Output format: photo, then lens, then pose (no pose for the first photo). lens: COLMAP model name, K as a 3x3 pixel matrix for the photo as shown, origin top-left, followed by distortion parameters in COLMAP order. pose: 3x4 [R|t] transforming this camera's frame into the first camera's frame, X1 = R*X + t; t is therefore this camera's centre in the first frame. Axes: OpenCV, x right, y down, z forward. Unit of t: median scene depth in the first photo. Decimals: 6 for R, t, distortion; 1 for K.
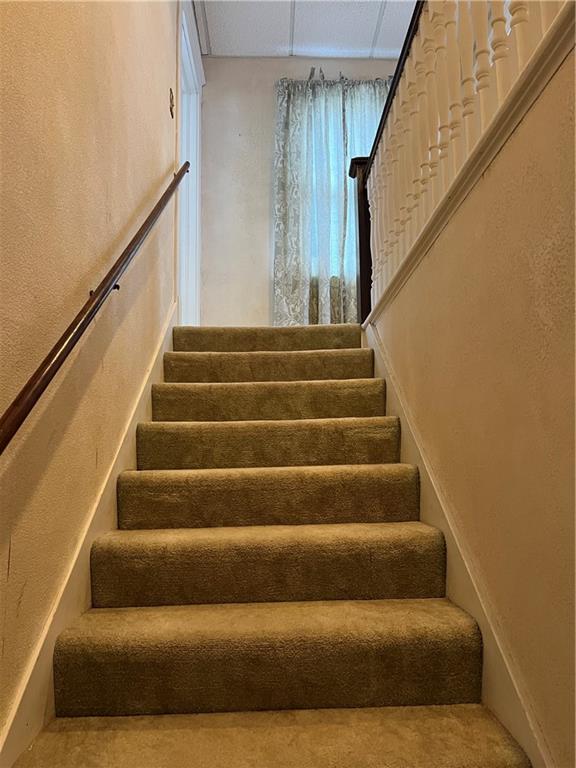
lens RADIAL K [[576.8, 0, 288.8], [0, 576.8, 388.9], [0, 0, 1]] dist [0.045217, -0.049841]
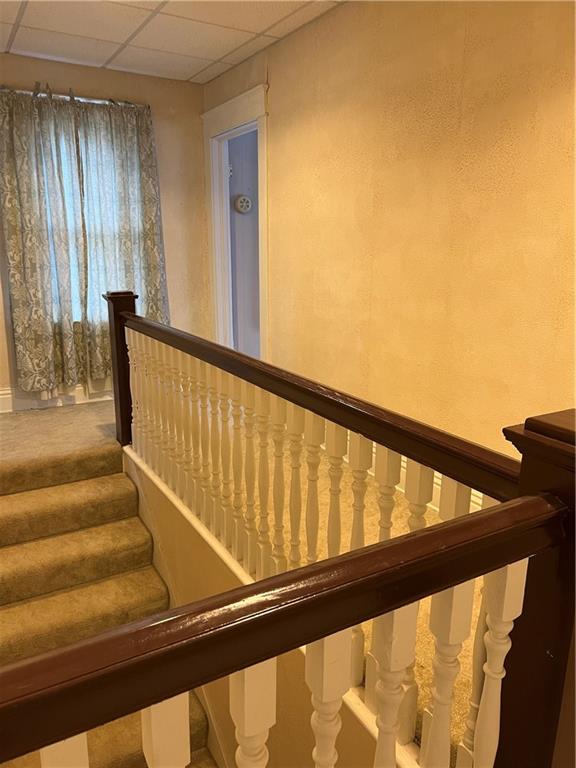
lens RADIAL K [[576.8, 0, 284.4], [0, 576.8, 383.7], [0, 0, 1]] dist [0.045217, -0.049841]
pose [[0.881165, -0.094415, 0.463286, -0.082956], [-0.079796, 0.936107, 0.342544, -0.470642], [-0.466026, -0.338806, 0.817331, -0.046999]]
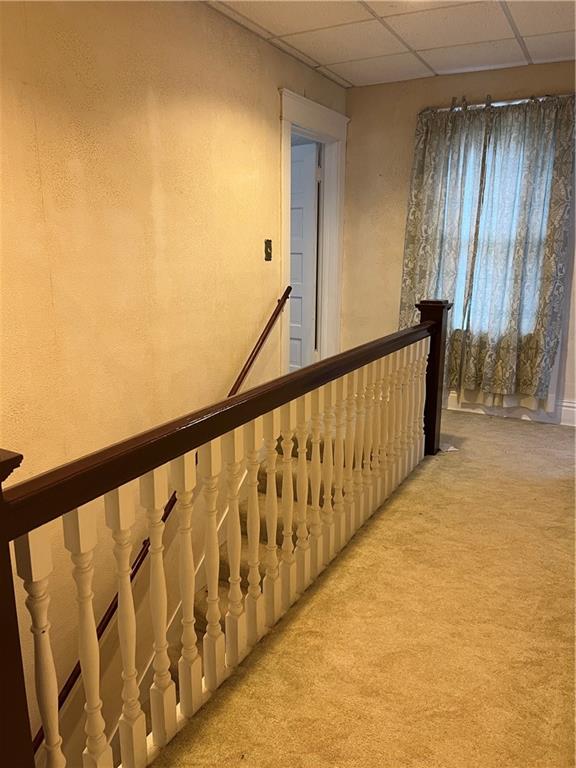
lens RADIAL K [[576.8, 0, 284.2], [0, 576.8, 378.4], [0, 0, 1]] dist [0.045217, -0.049841]
pose [[0.864863, 0.126060, -0.485922, 0.319184], [0.055064, 0.938296, 0.341422, -0.478613], [0.498978, -0.322040, 0.804556, -0.010987]]
